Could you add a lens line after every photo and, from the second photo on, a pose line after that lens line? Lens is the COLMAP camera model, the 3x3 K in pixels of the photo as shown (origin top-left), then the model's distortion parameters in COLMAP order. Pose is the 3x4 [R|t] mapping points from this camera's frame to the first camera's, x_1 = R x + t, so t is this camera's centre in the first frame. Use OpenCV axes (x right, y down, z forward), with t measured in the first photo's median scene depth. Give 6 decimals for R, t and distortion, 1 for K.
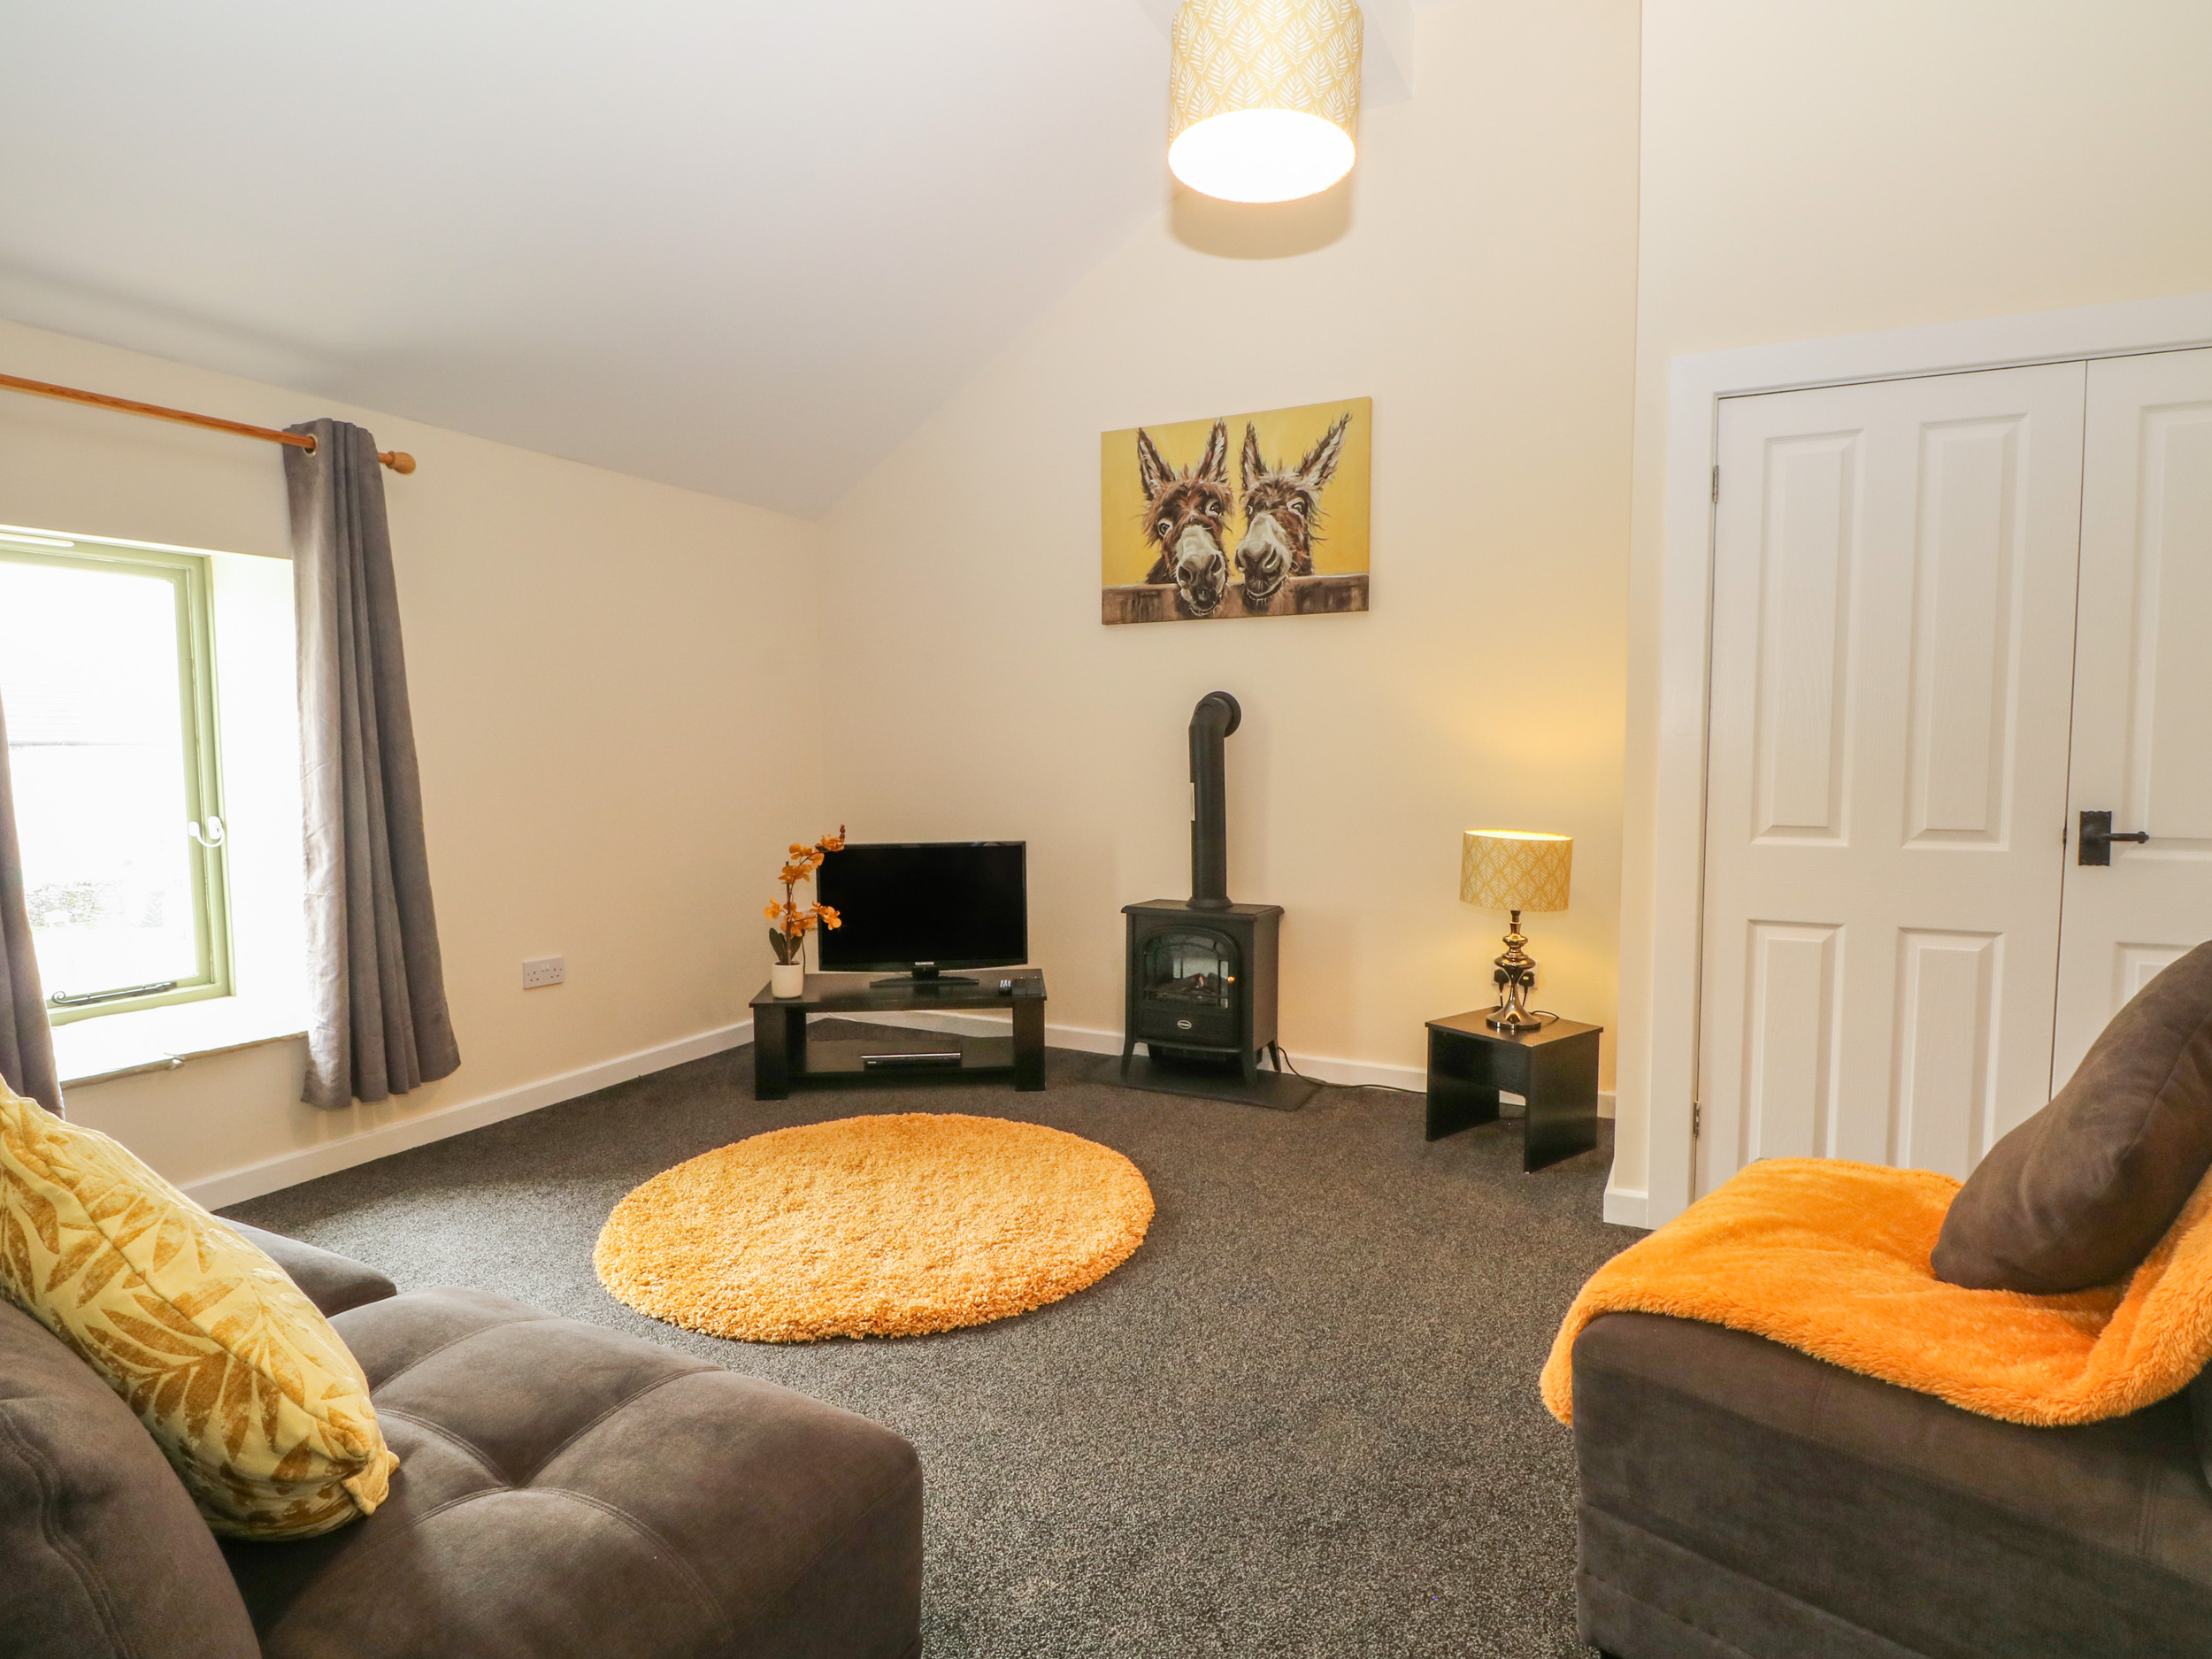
lens RADIAL K [[1164.4, 0, 1116.2], [0, 1164.4, 837.1], [0, 0, 1]] dist [0.003952, -0.015284]
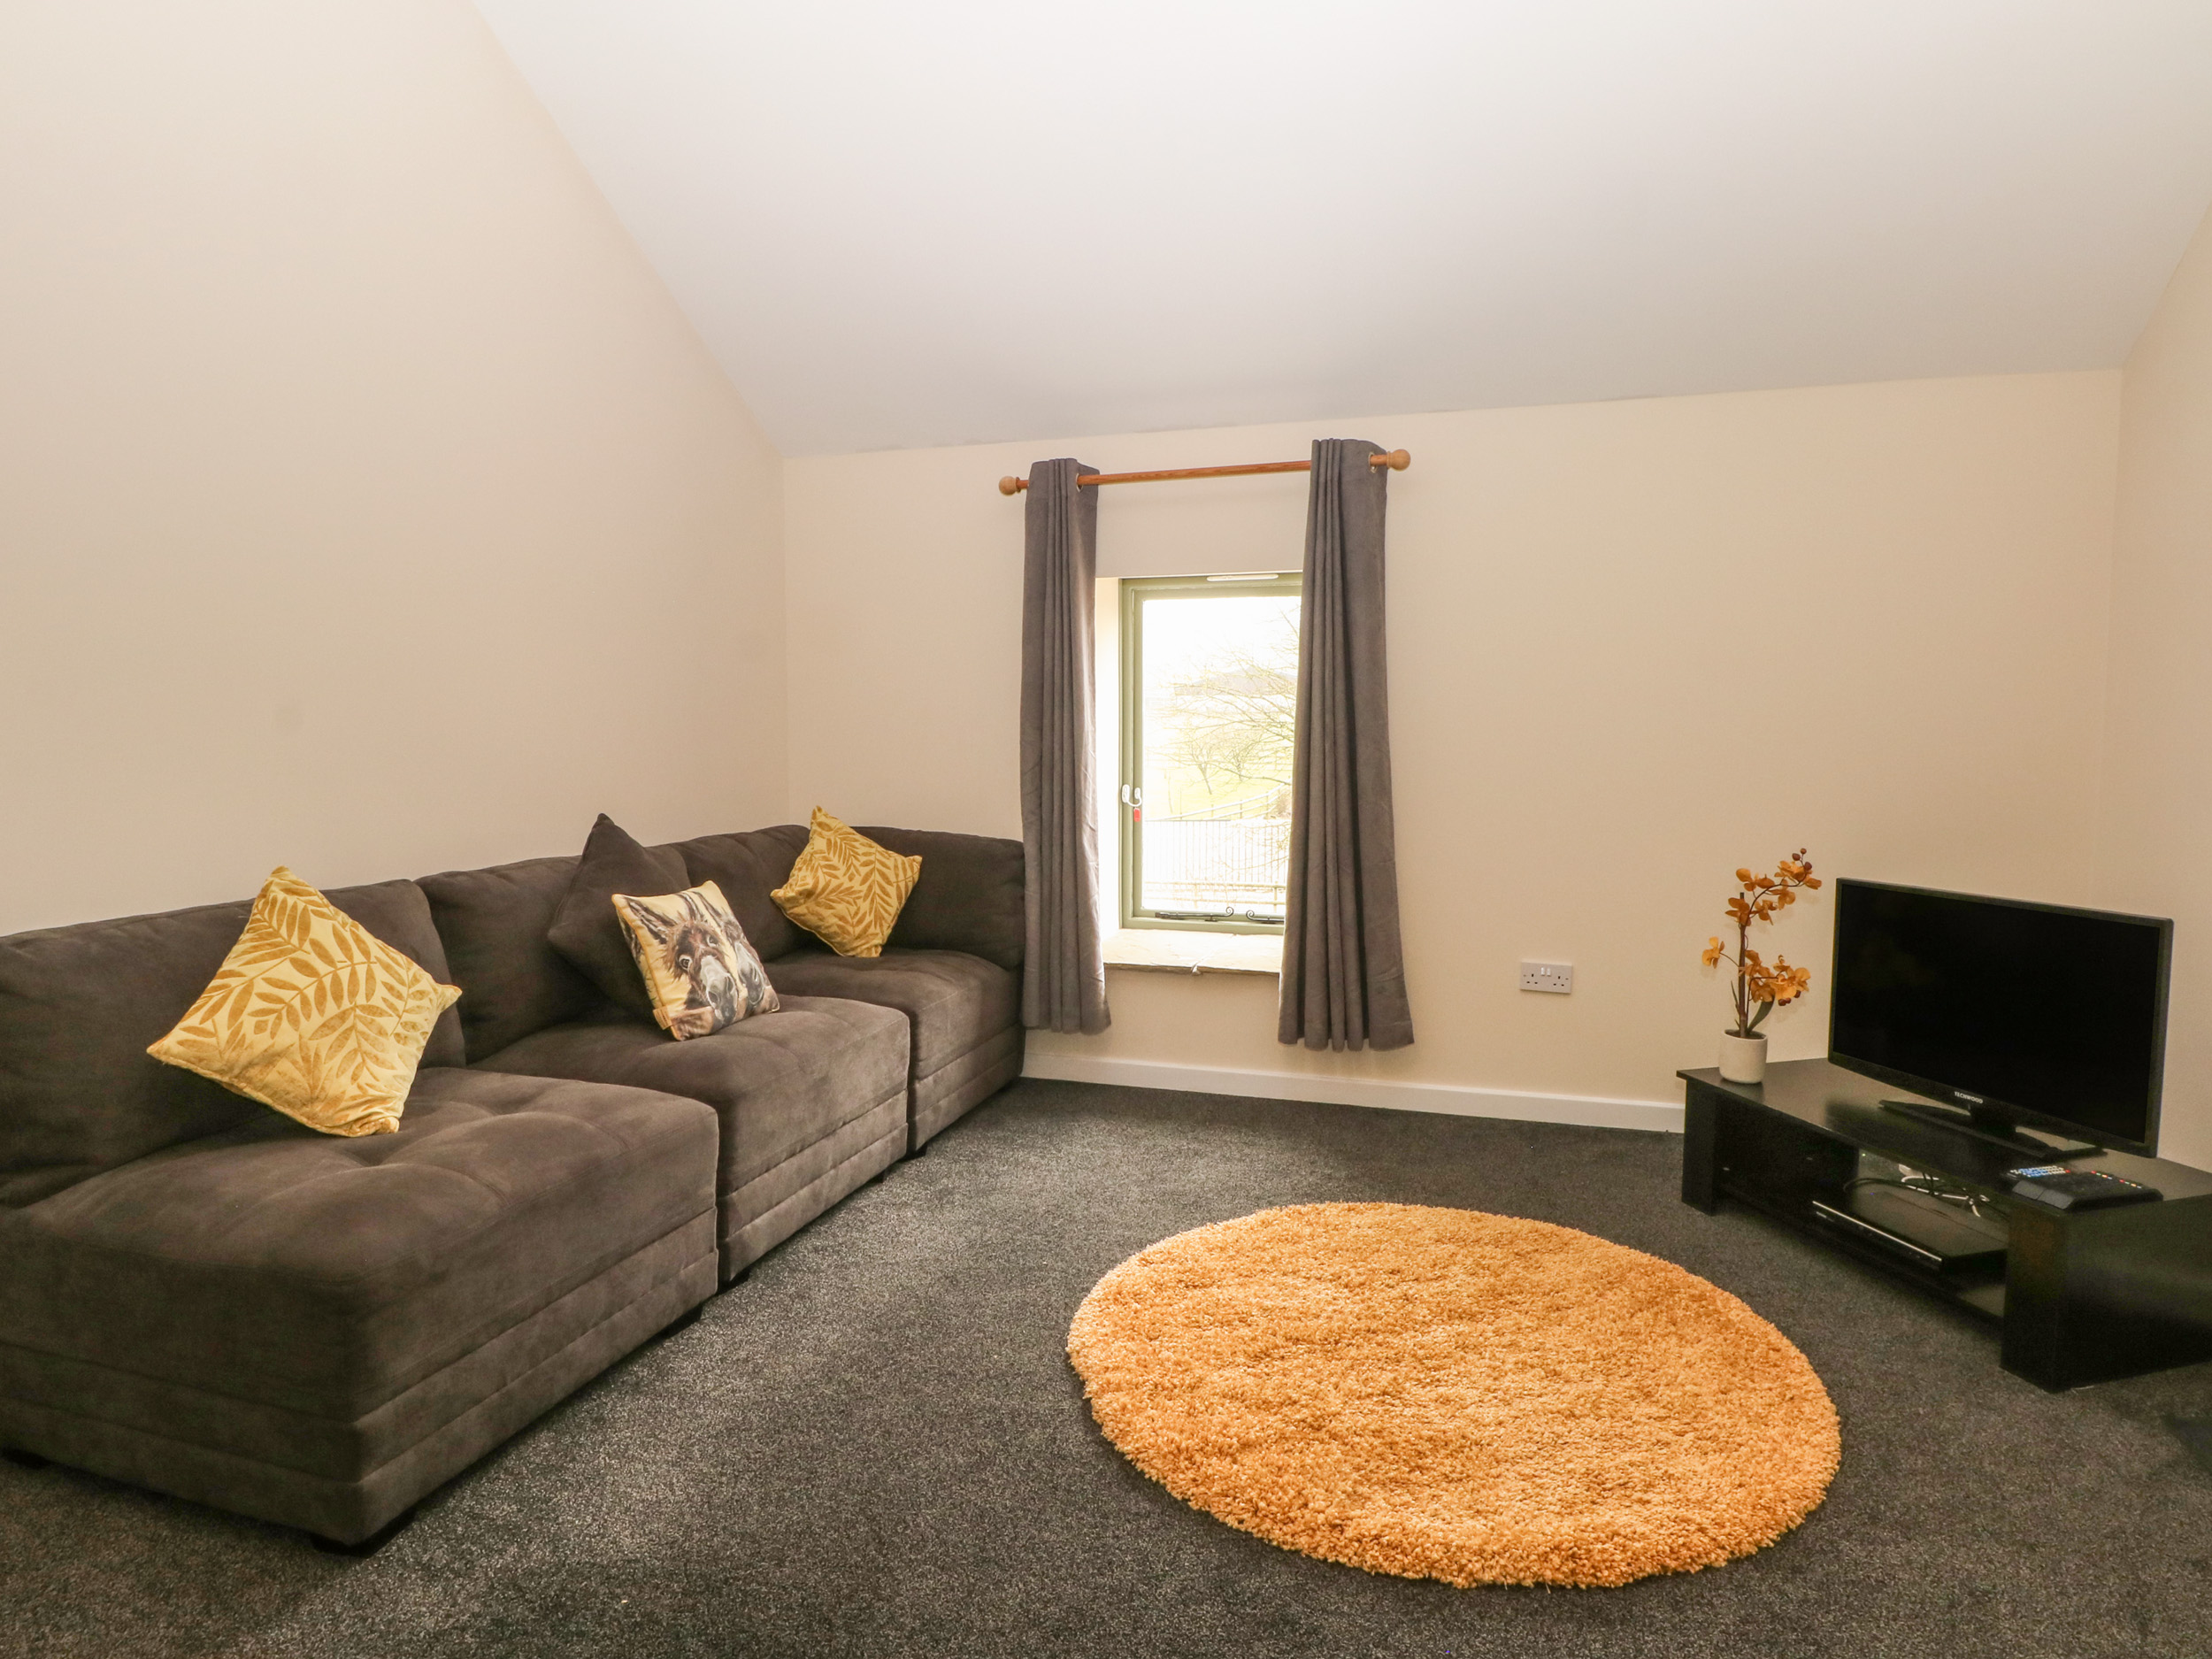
lens RADIAL K [[1213.7, 0, 1106.0], [0, 1213.7, 829.5], [0, 0, 1]] dist [-0.000398, -0.000774]
pose [[0.197749, 0.077199, -0.977208, 0.413166], [-0.088496, 0.994229, 0.060636, -0.031718], [0.976250, 0.074489, 0.203440, 0.519162]]
